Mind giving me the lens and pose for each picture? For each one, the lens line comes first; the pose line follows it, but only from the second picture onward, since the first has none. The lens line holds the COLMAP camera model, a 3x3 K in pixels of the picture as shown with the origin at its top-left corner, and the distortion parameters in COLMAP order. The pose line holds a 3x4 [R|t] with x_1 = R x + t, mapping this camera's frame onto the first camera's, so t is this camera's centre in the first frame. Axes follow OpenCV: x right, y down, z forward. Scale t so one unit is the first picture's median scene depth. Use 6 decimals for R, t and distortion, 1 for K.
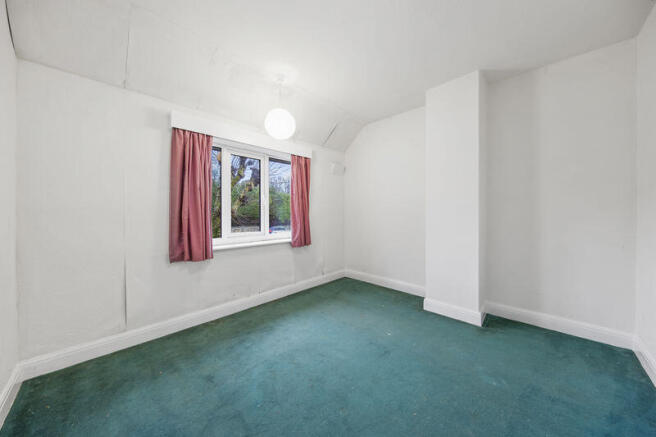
lens RADIAL K [[228.3, 0, 330.1], [0, 228.3, 215.1], [0, 0, 1]] dist [-0.002376, -0.001377]
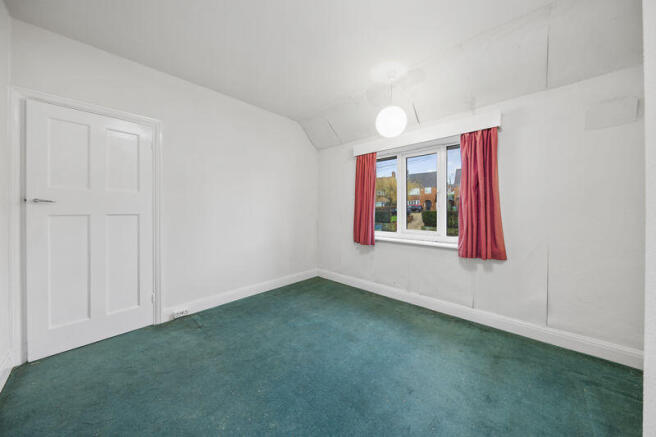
lens RADIAL K [[228.3, 0, 330.8], [0, 228.3, 213.3], [0, 0, 1]] dist [-0.002376, -0.001377]
pose [[-0.022326, 0.010695, -0.999694, 0.654989], [-0.012616, 0.999860, 0.010979, -0.005470], [0.999671, 0.012857, -0.022188, 0.636957]]
